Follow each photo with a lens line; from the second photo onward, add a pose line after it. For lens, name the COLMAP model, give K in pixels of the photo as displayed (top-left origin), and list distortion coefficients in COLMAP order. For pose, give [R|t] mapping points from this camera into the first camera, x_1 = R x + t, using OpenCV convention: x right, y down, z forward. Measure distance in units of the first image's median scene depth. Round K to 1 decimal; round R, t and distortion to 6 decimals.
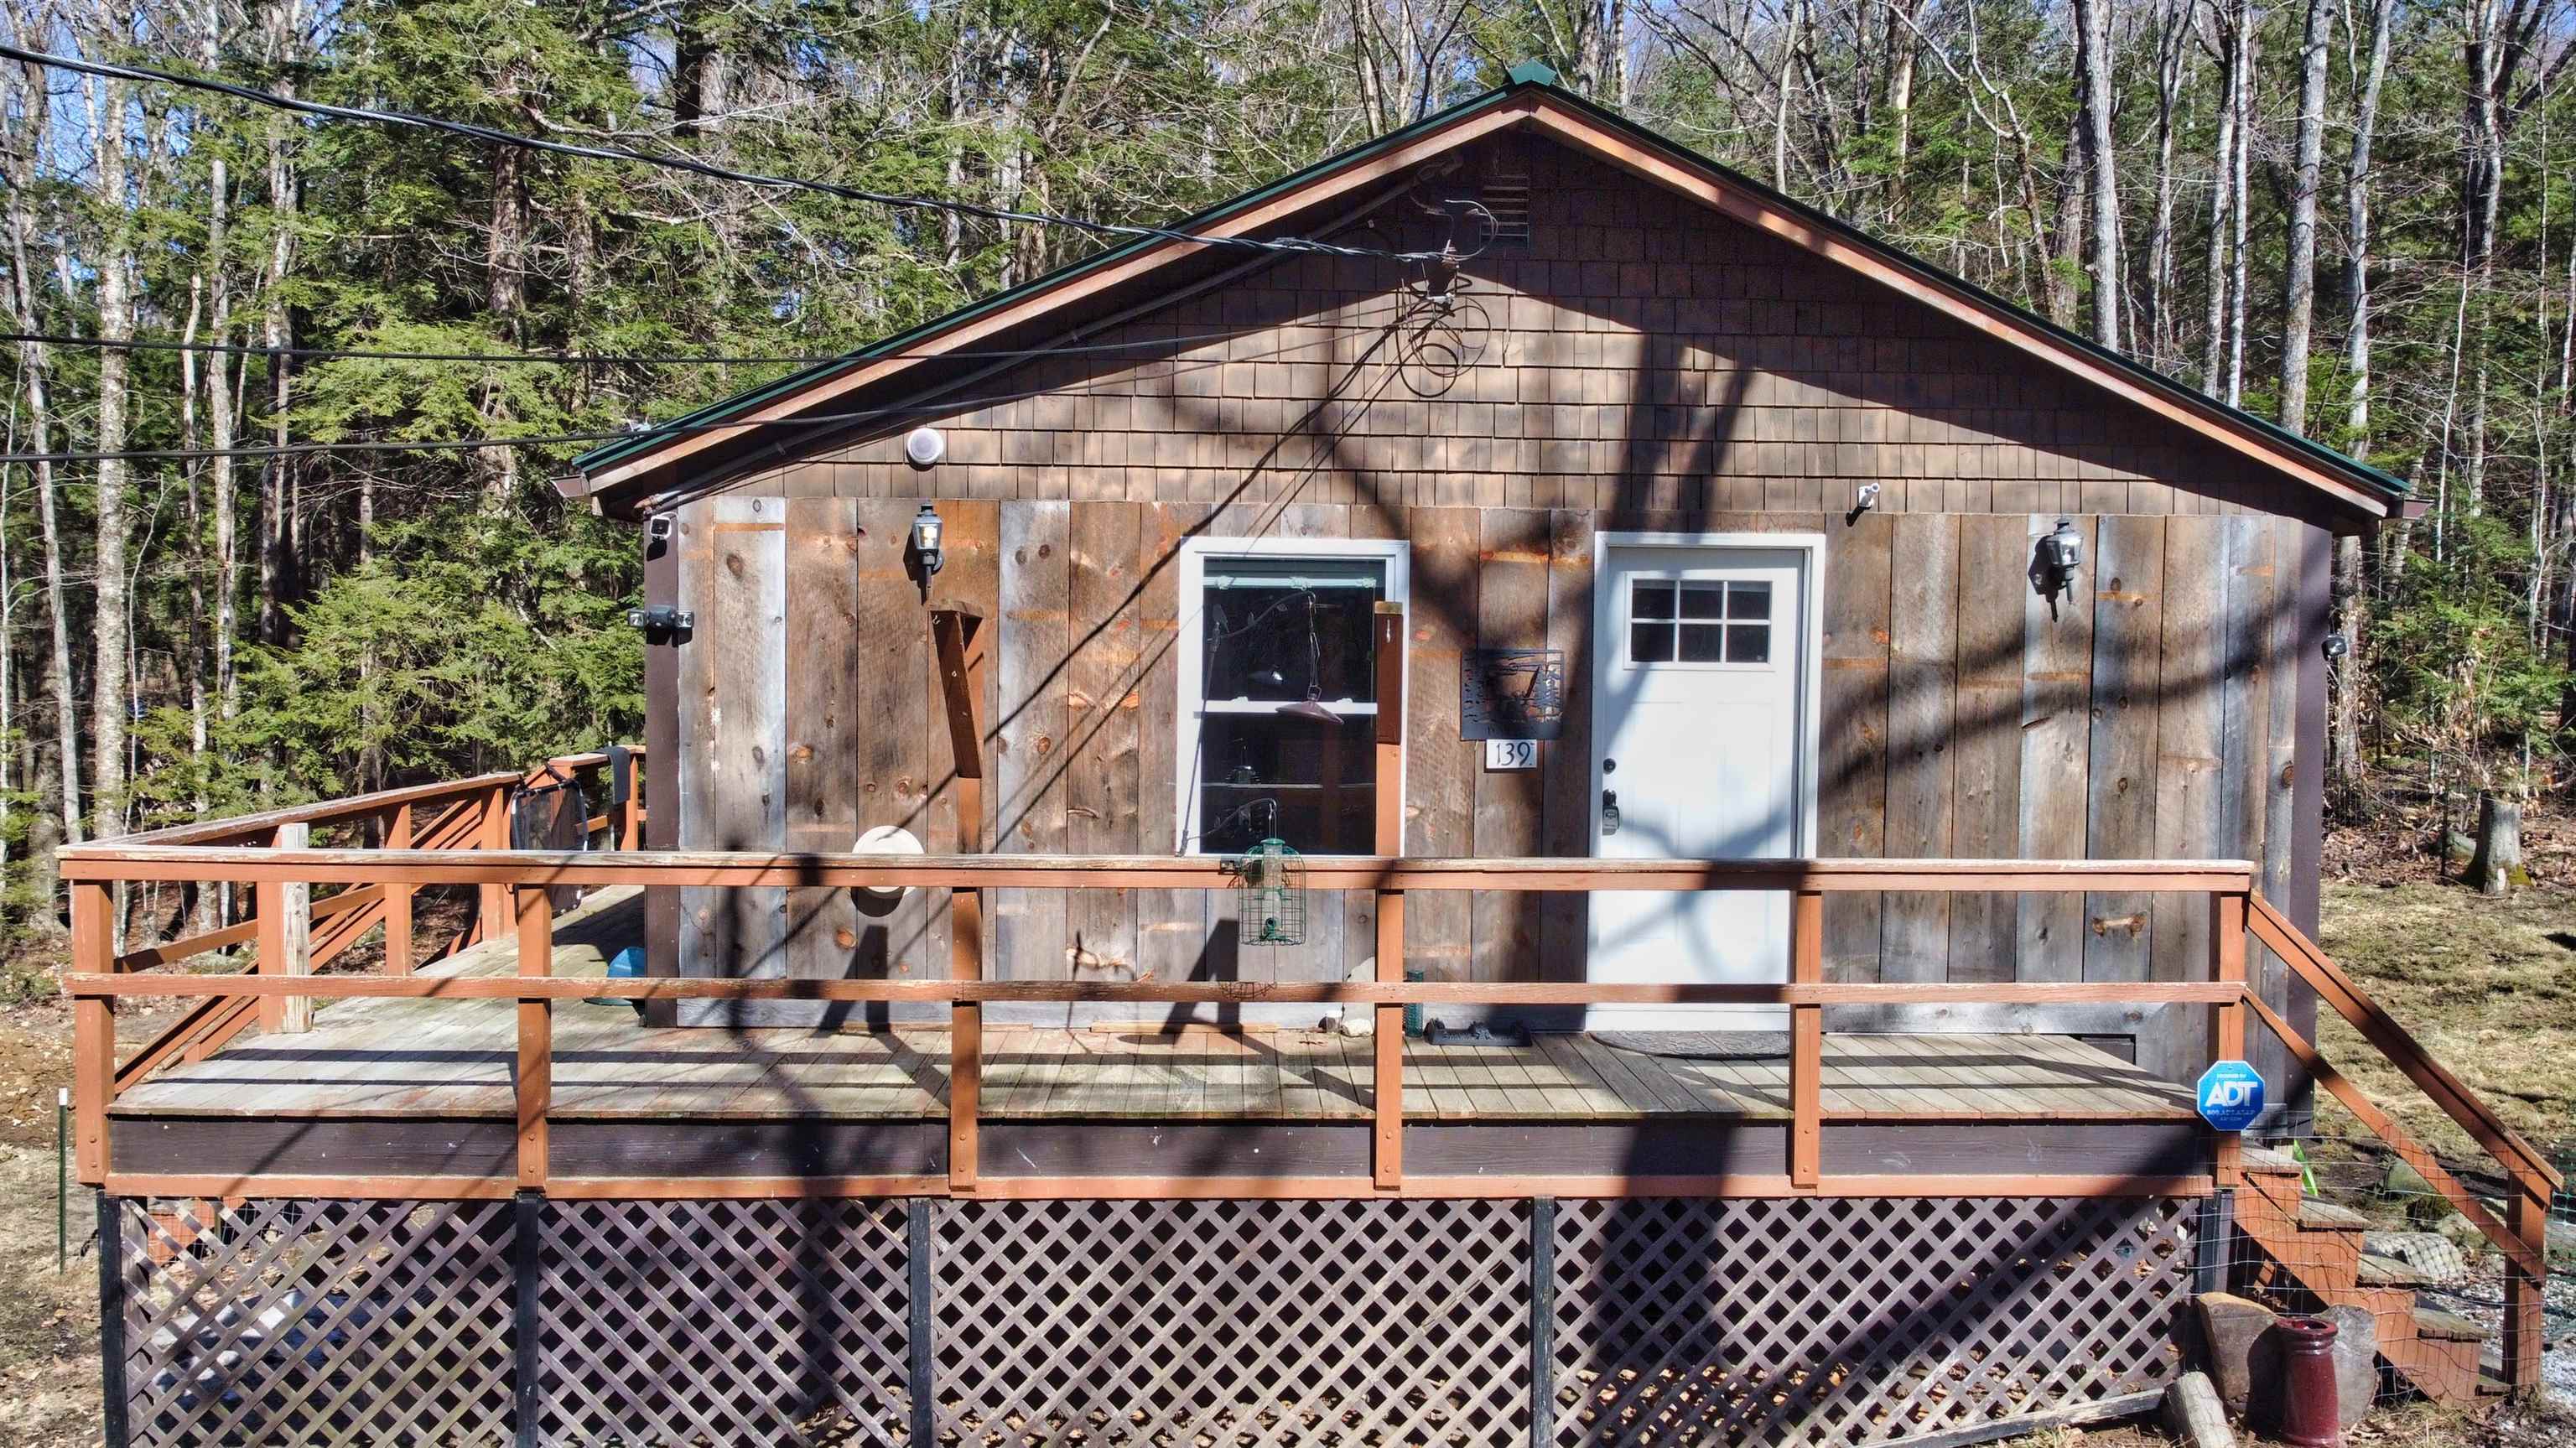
lens RADIAL K [[2055.2, 0, 1288.0], [0, 2055.2, 724.0], [0, 0, 1]] dist [-0.065261, -0.002568]
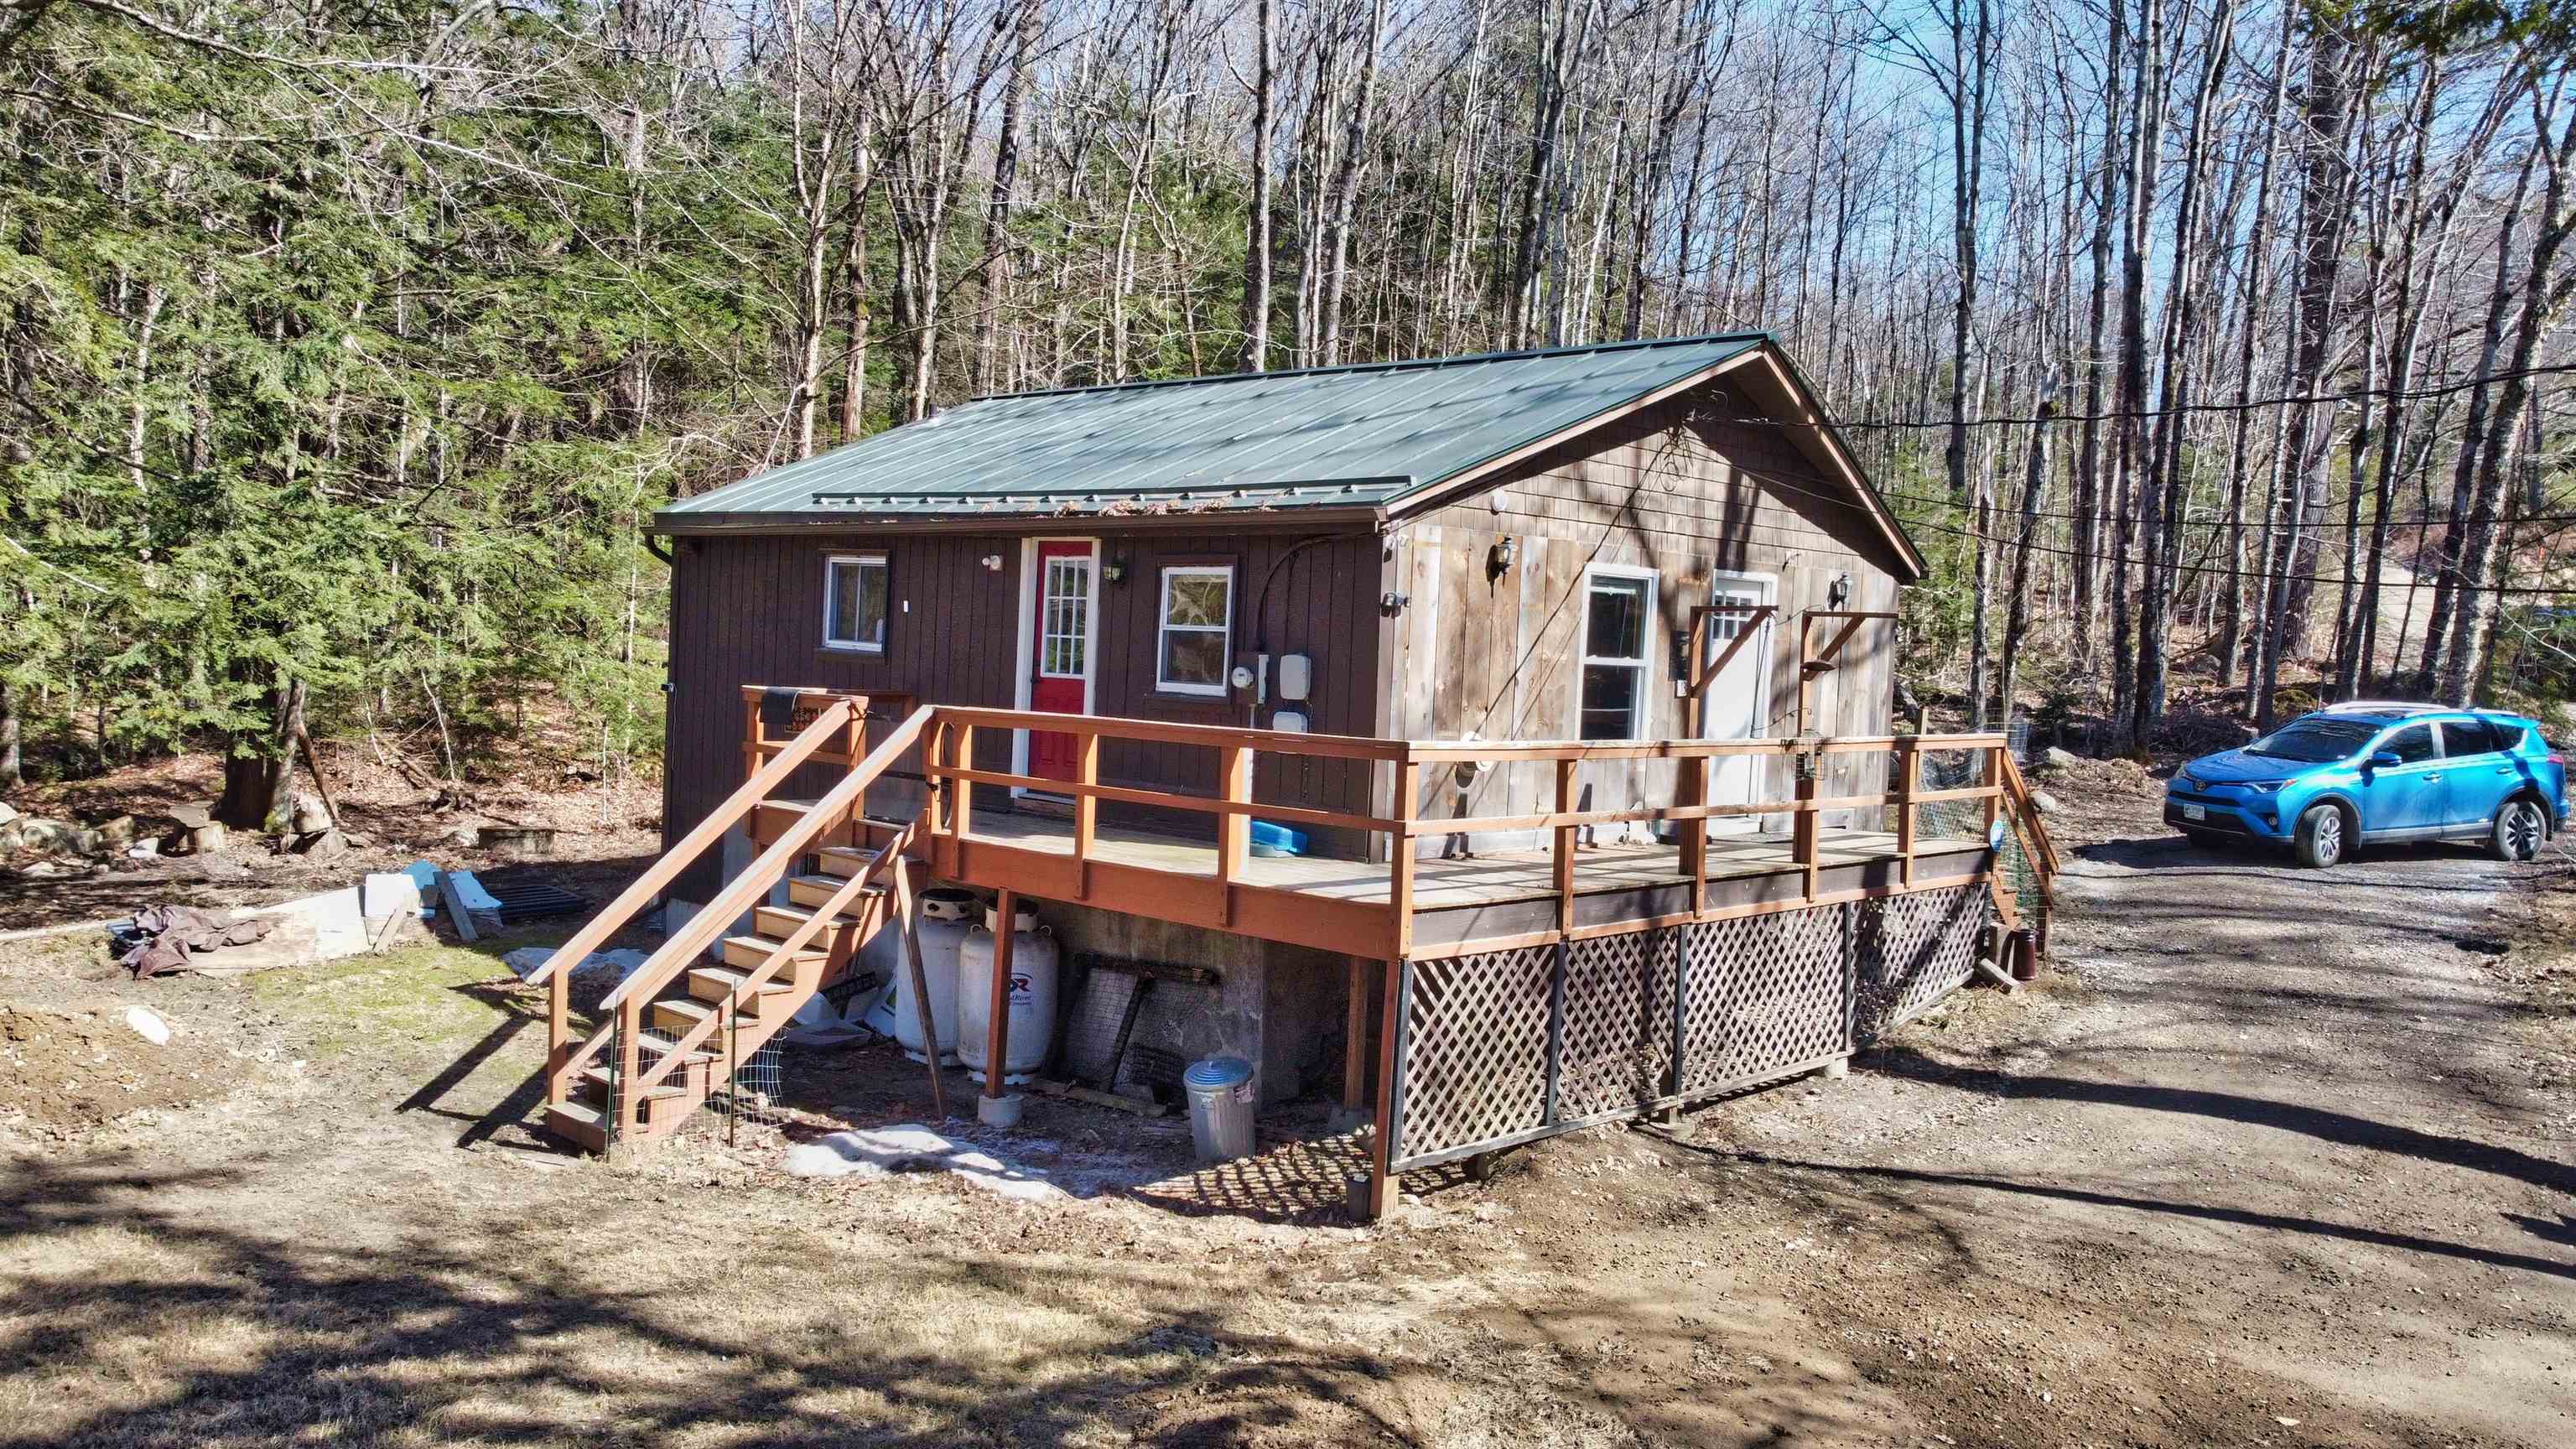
lens RADIAL K [[1996.5, 0, 1288.0], [0, 1996.5, 724.5], [0, 0, 1]] dist [0.007754, 0.001368]
pose [[0.716094, -0.008700, 0.697950, -1.418125], [-0.020186, 0.999246, 0.033167, -0.004405], [-0.697712, -0.037840, 0.715378, -0.045103]]
